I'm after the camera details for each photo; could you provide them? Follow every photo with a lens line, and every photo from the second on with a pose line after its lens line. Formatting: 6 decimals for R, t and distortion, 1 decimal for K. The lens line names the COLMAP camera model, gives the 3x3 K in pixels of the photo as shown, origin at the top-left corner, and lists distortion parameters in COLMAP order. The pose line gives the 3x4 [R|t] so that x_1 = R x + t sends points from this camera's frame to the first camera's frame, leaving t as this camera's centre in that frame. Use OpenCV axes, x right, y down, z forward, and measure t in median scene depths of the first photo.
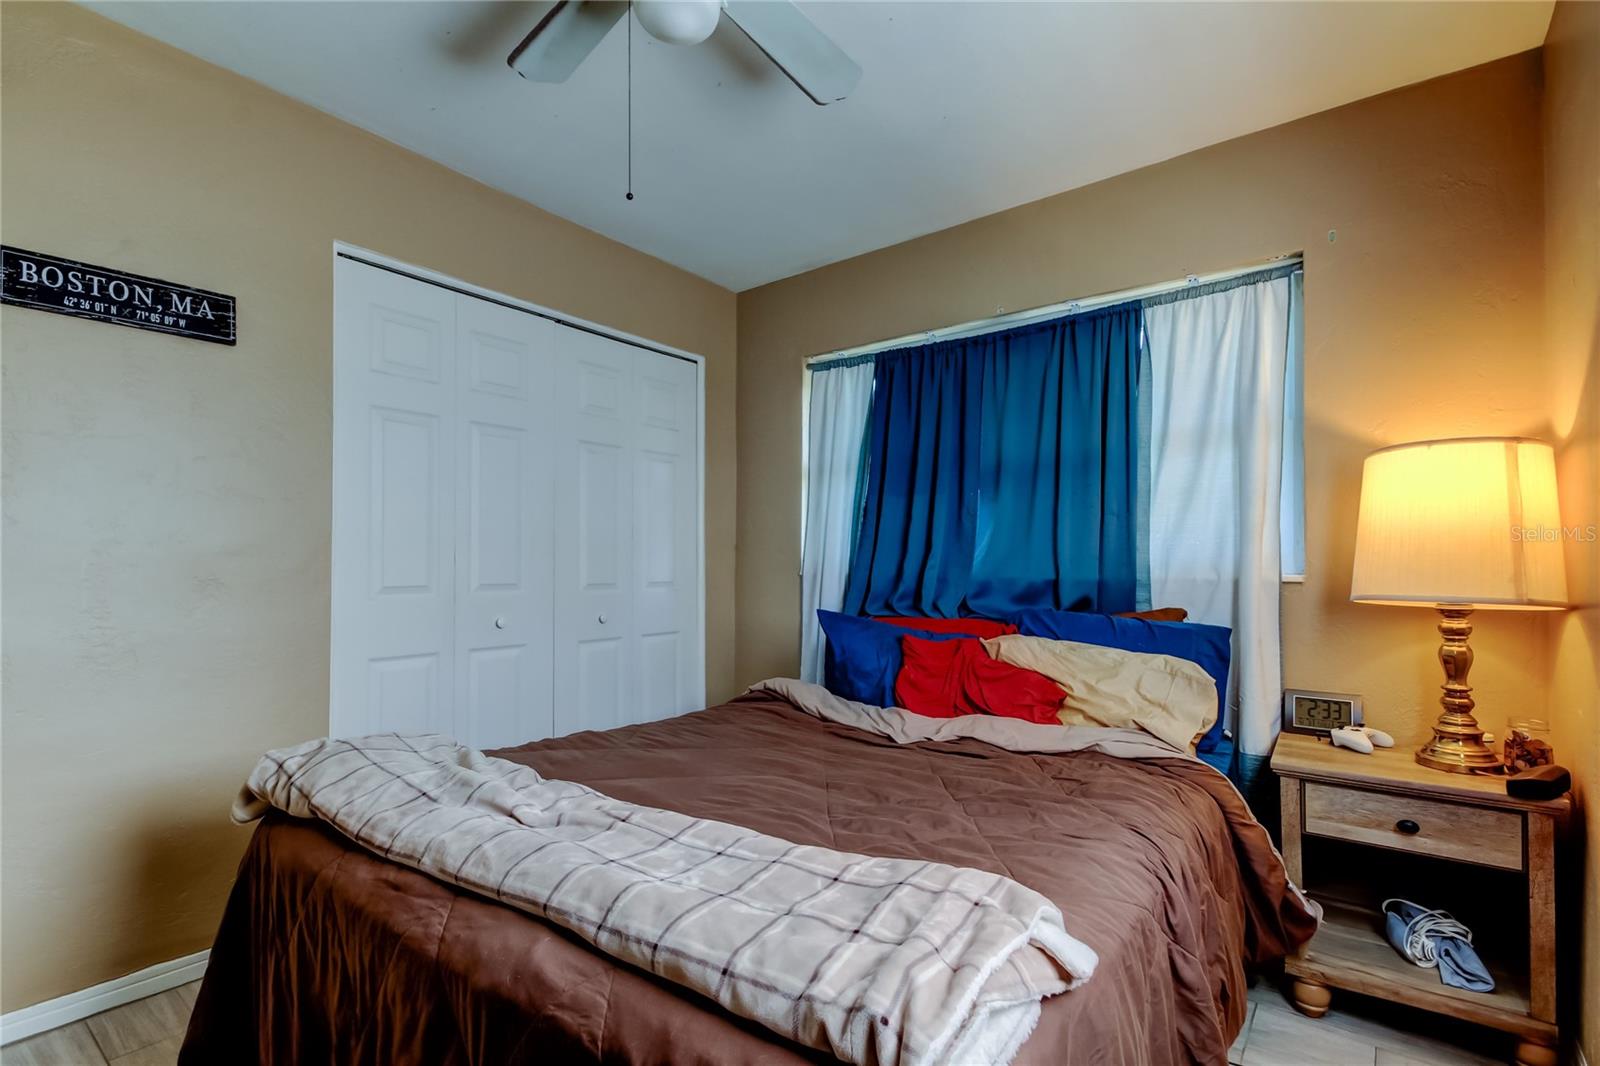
lens RADIAL K [[741.2, 0, 809.6], [0, 741.2, 550.1], [0, 0, 1]] dist [0.016433, 0.000032]
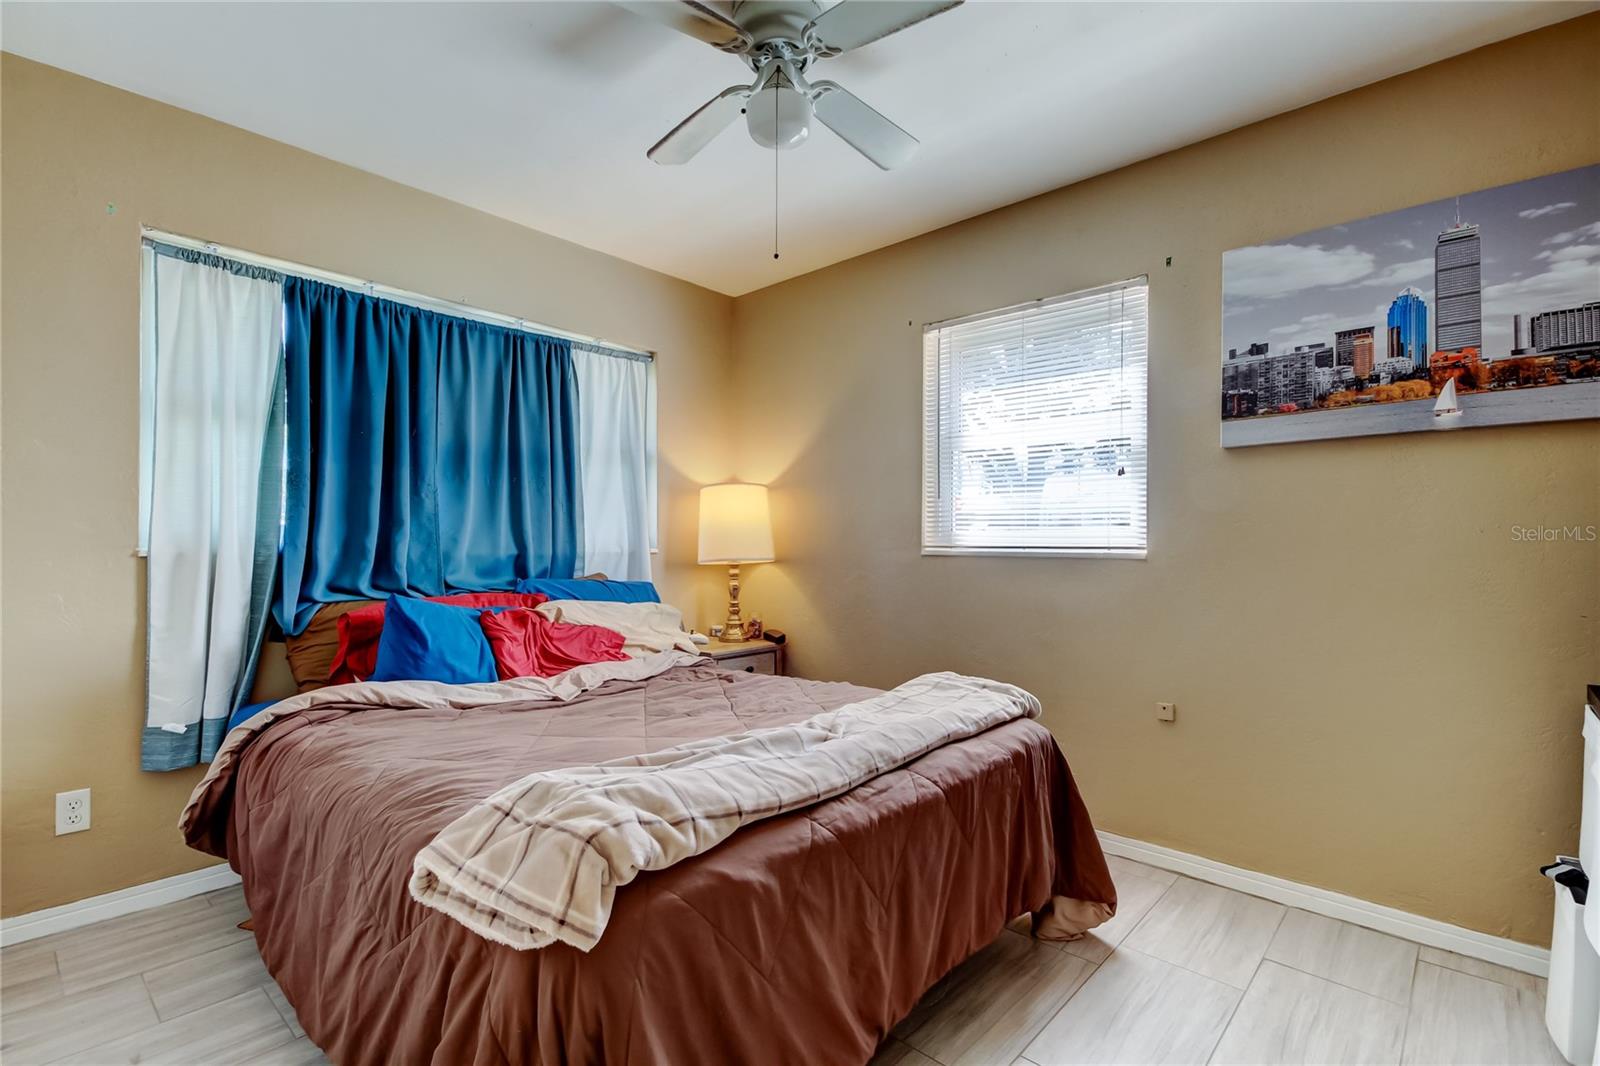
lens RADIAL K [[741.2, 0, 809.6], [0, 741.2, 550.1], [0, 0, 1]] dist [0.016433, 0.000032]
pose [[0.075866, -0.010304, 0.997065, -0.895981], [-0.023879, 0.999641, 0.012148, 0.007821], [-0.996832, -0.024730, 0.075593, 0.502575]]
